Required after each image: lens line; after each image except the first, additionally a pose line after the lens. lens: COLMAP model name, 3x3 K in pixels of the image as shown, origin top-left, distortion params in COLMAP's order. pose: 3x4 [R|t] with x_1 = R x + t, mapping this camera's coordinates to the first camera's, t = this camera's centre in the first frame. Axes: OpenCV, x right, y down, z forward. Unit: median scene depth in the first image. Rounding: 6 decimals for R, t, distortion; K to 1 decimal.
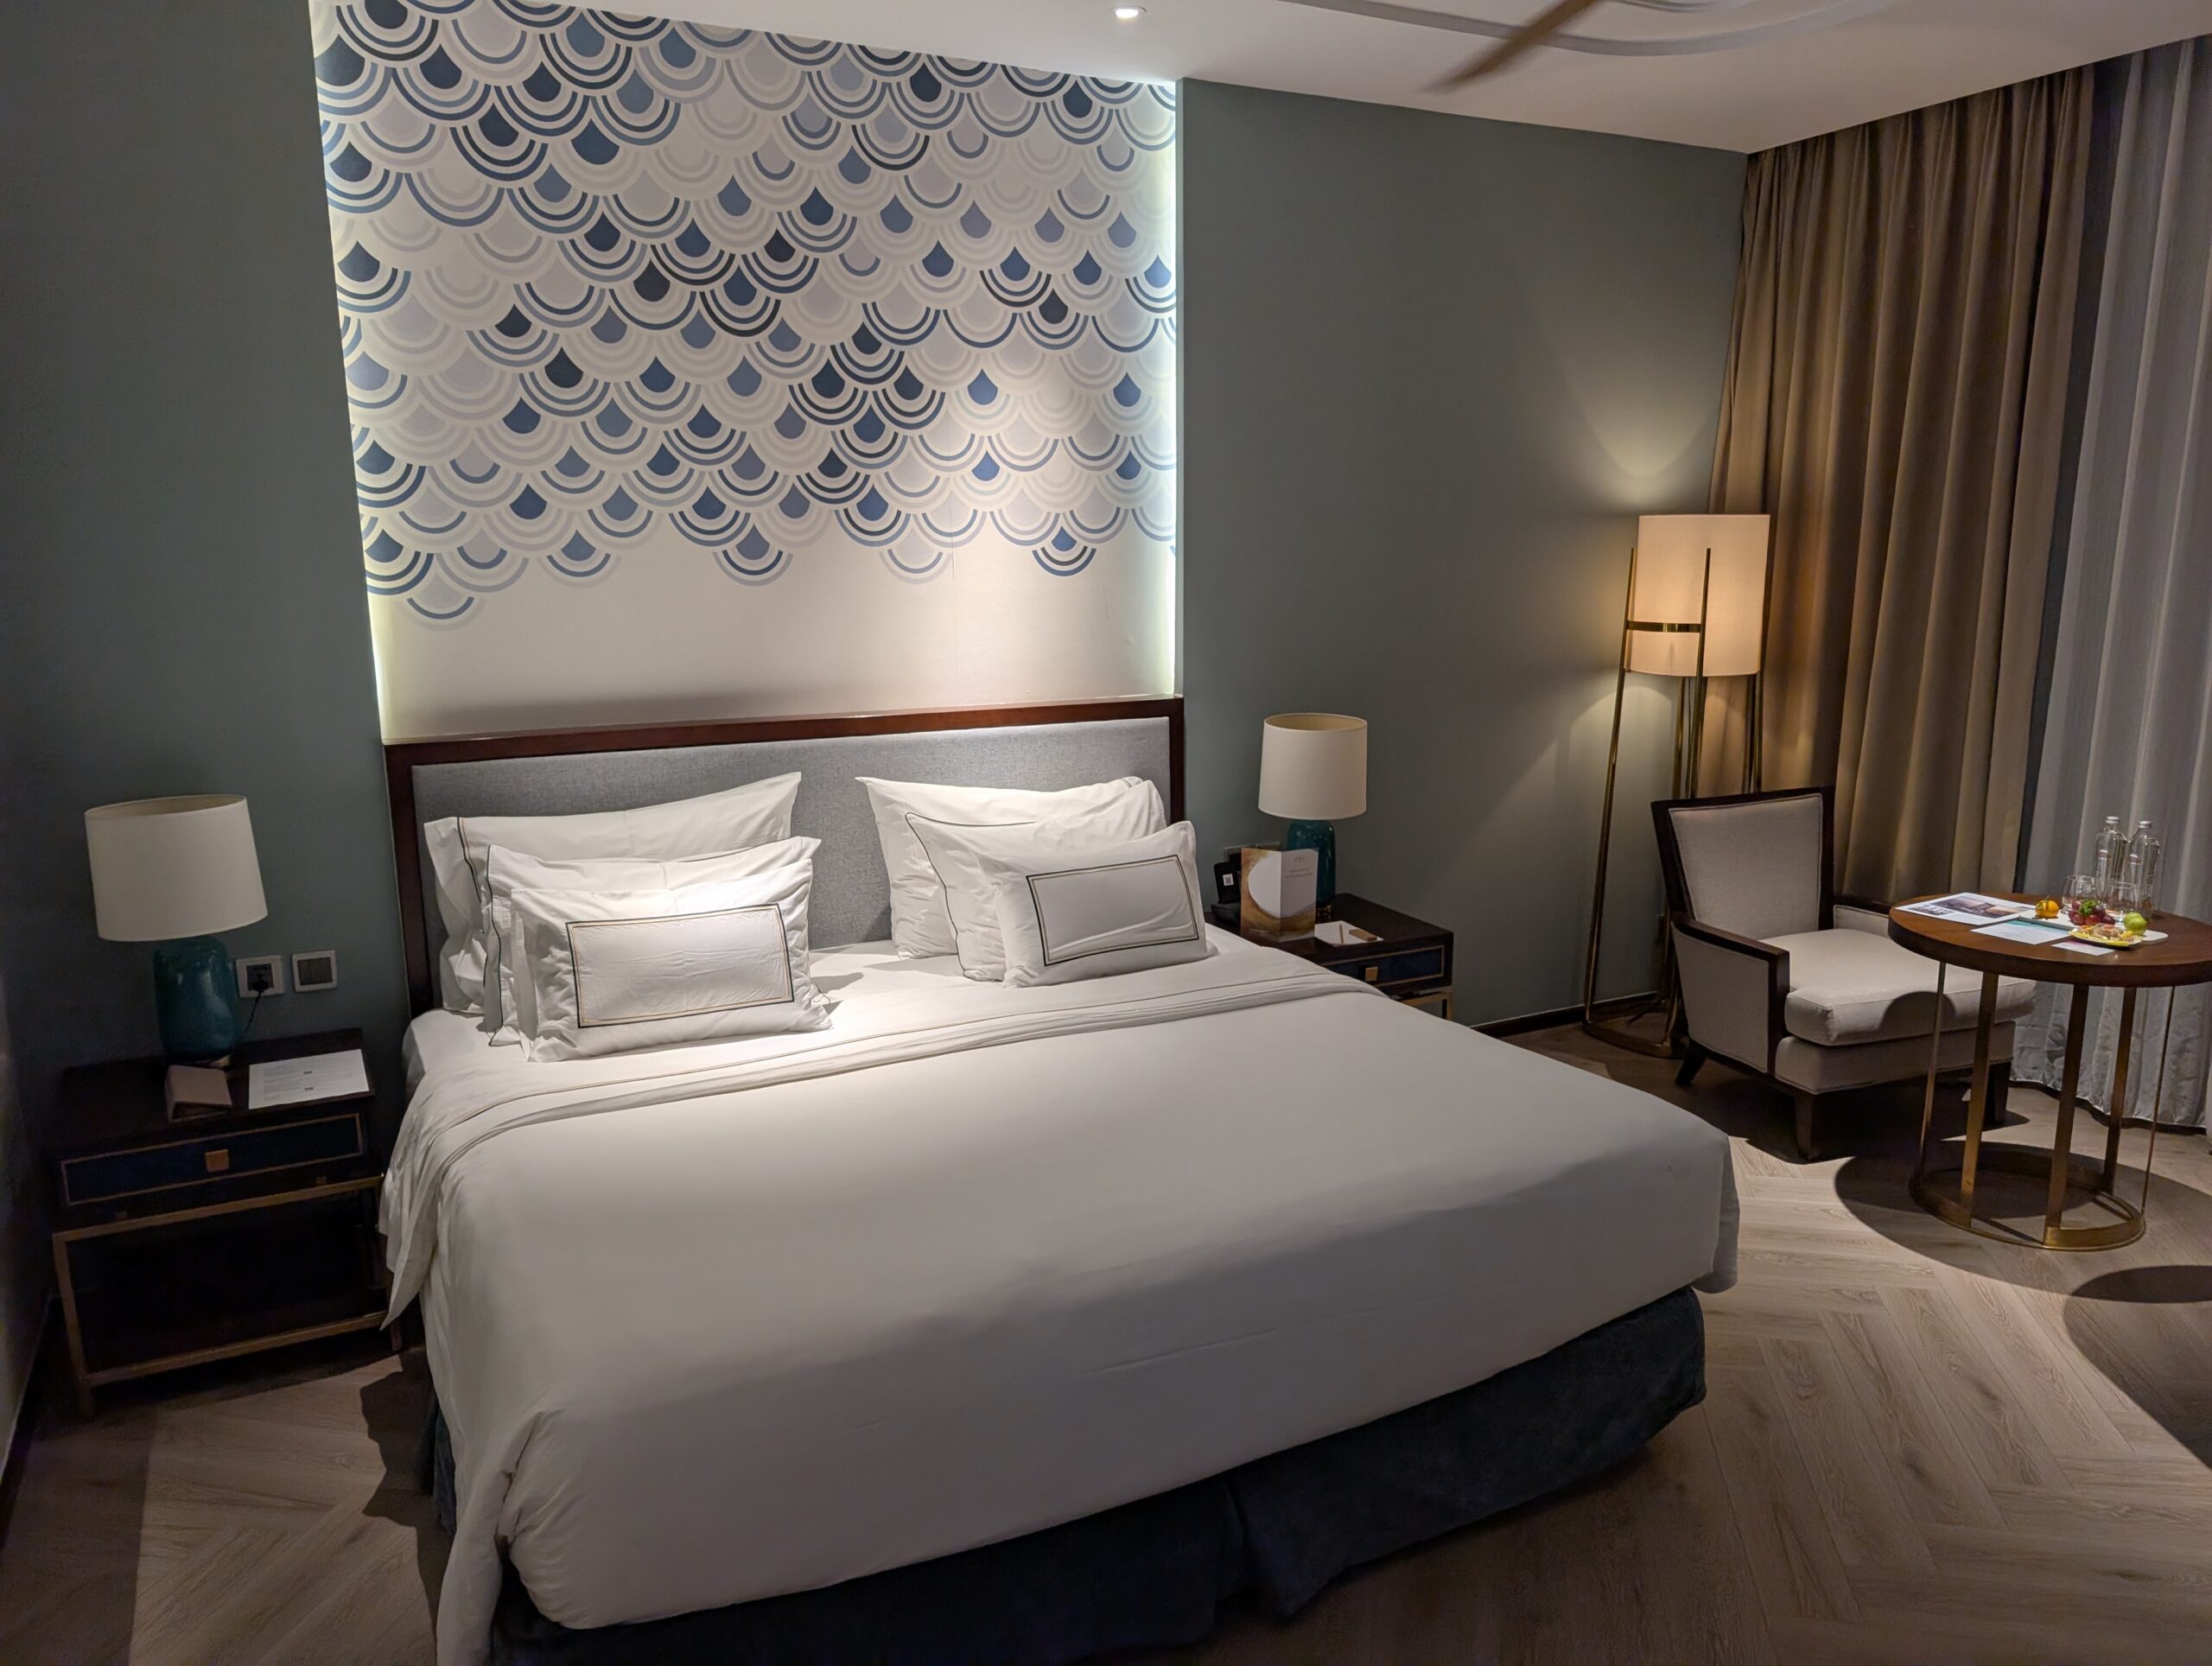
lens RADIAL K [[1574.4, 0, 1109.6], [0, 1574.4, 845.5], [0, 0, 1]] dist [0.002699, 0.009138]
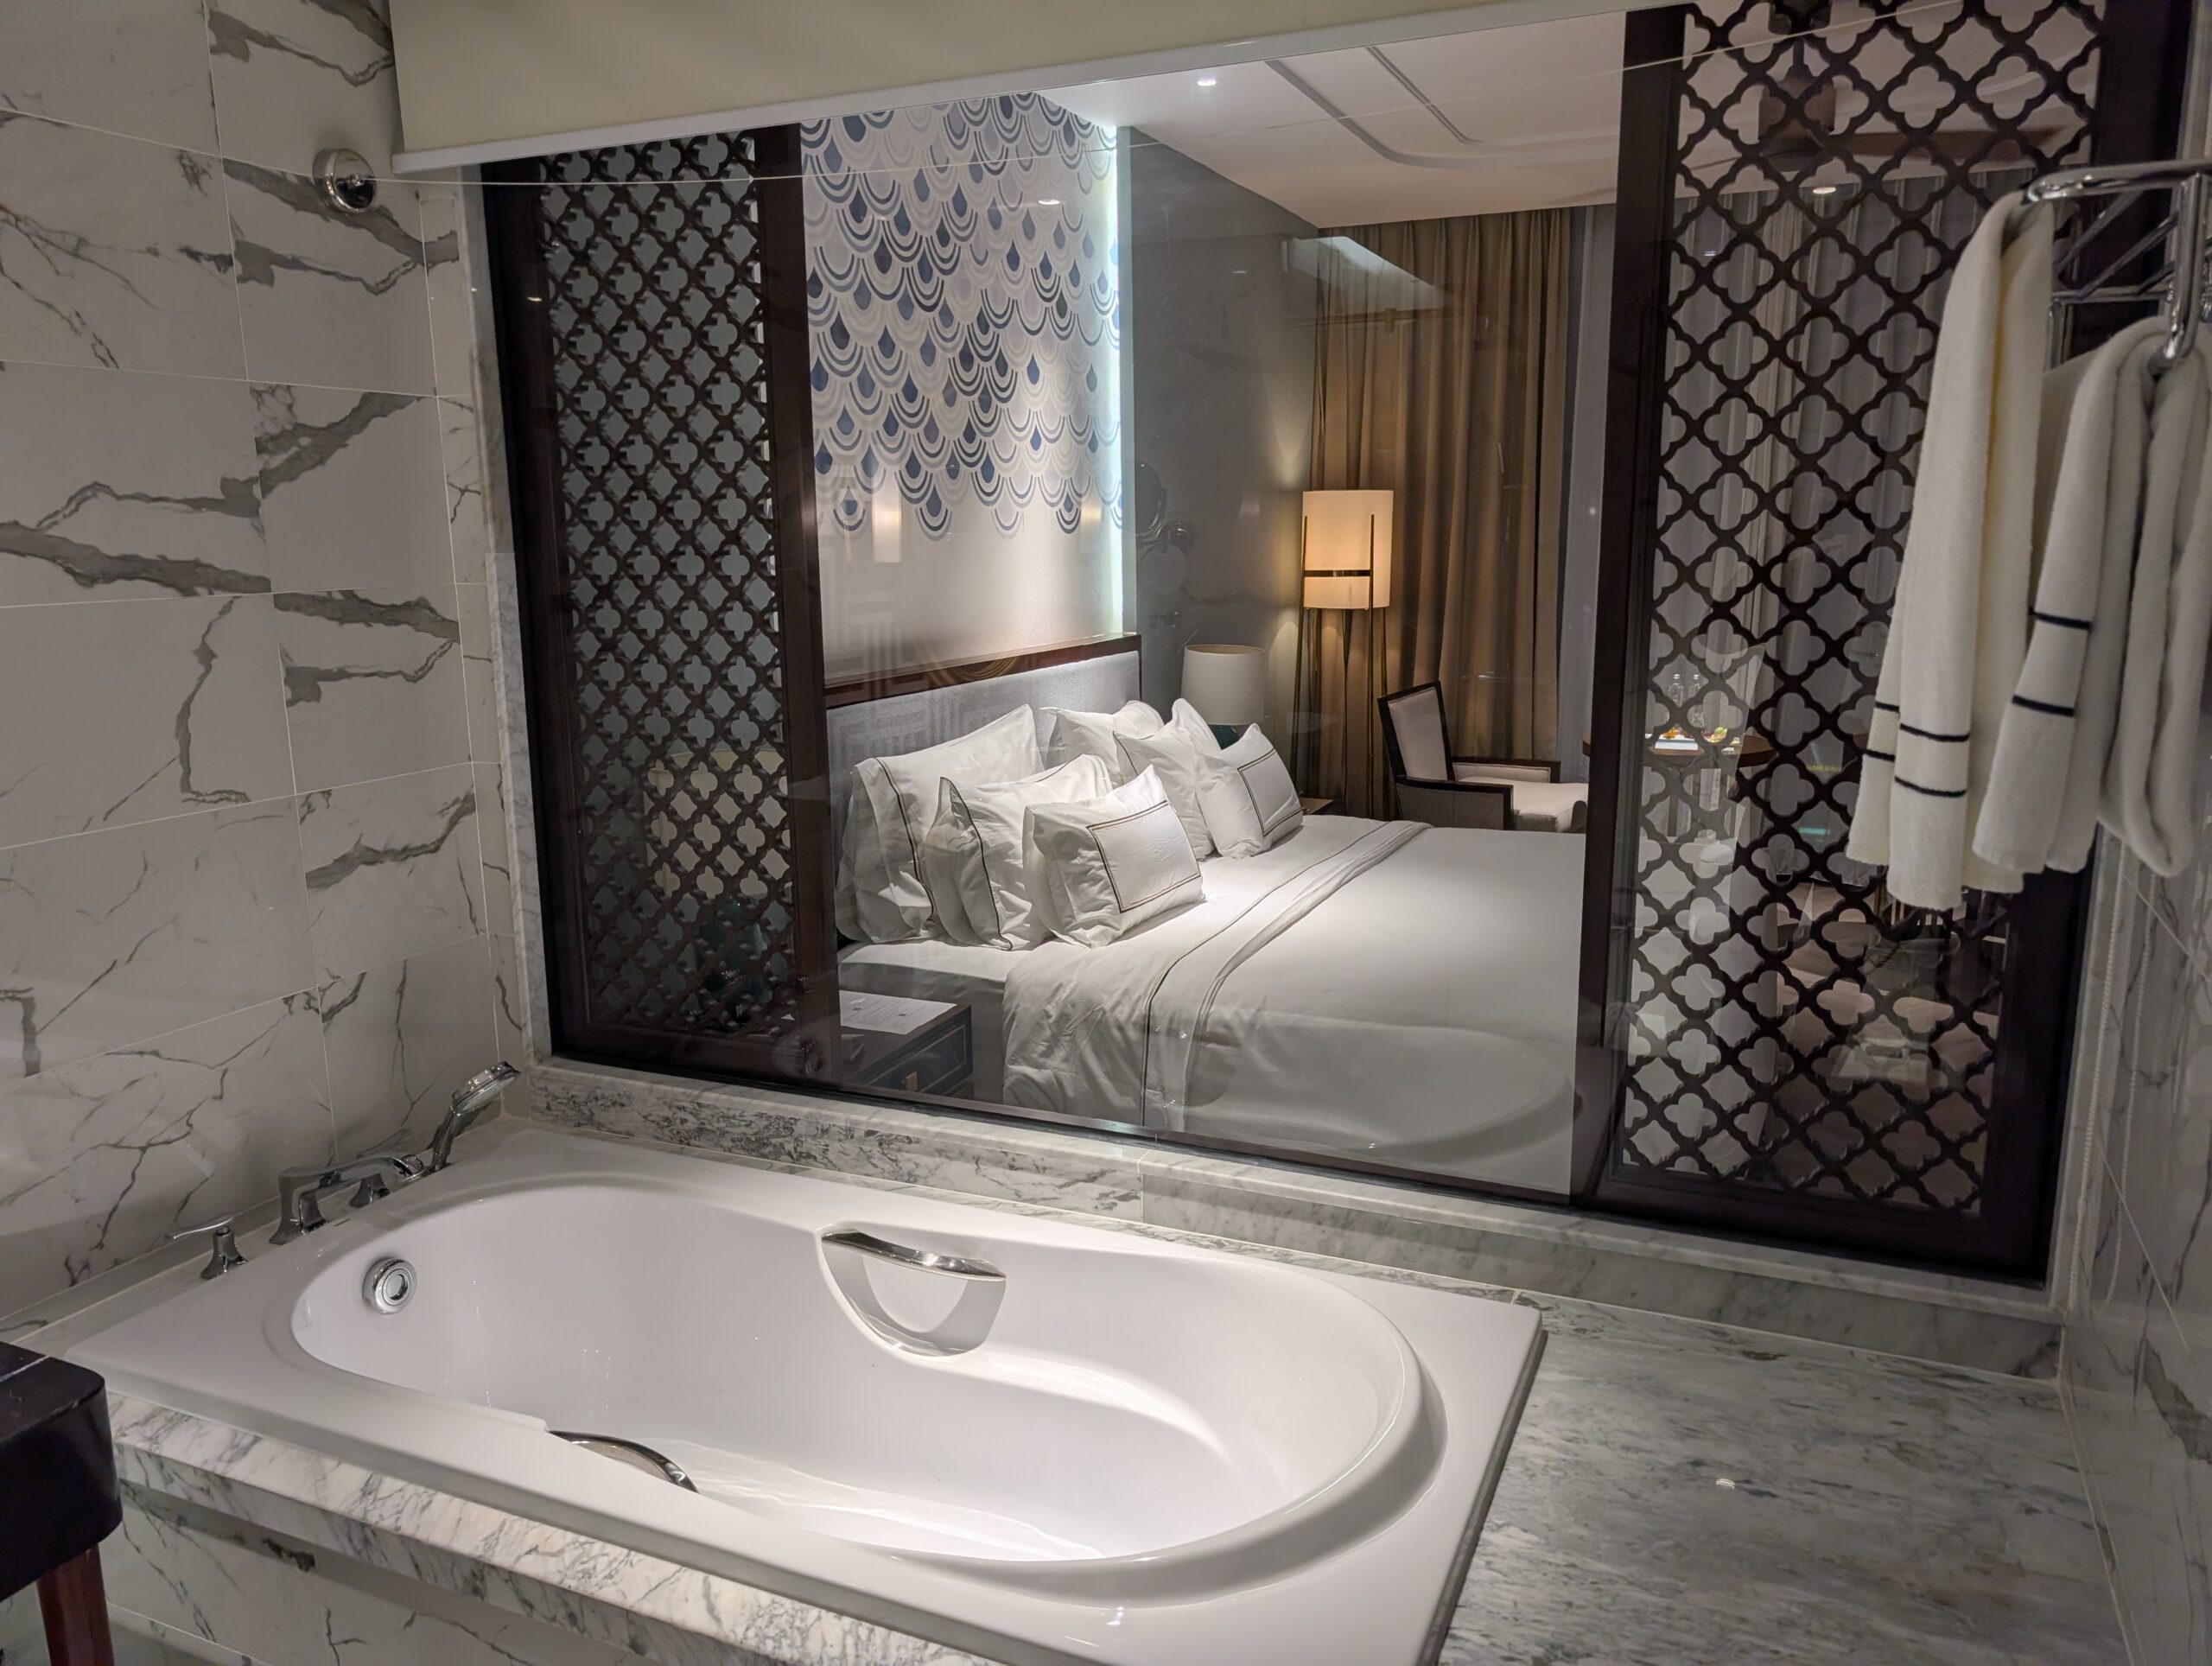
lens RADIAL K [[1574.4, 0, 1108.5], [0, 1574.4, 827.9], [0, 0, 1]] dist [0.002699, 0.009138]
pose [[0.780860, -0.117739, 0.613510, -0.821784], [0.122012, 0.991909, 0.035065, 0.009680], [-0.612675, 0.047475, 0.788908, 0.072309]]
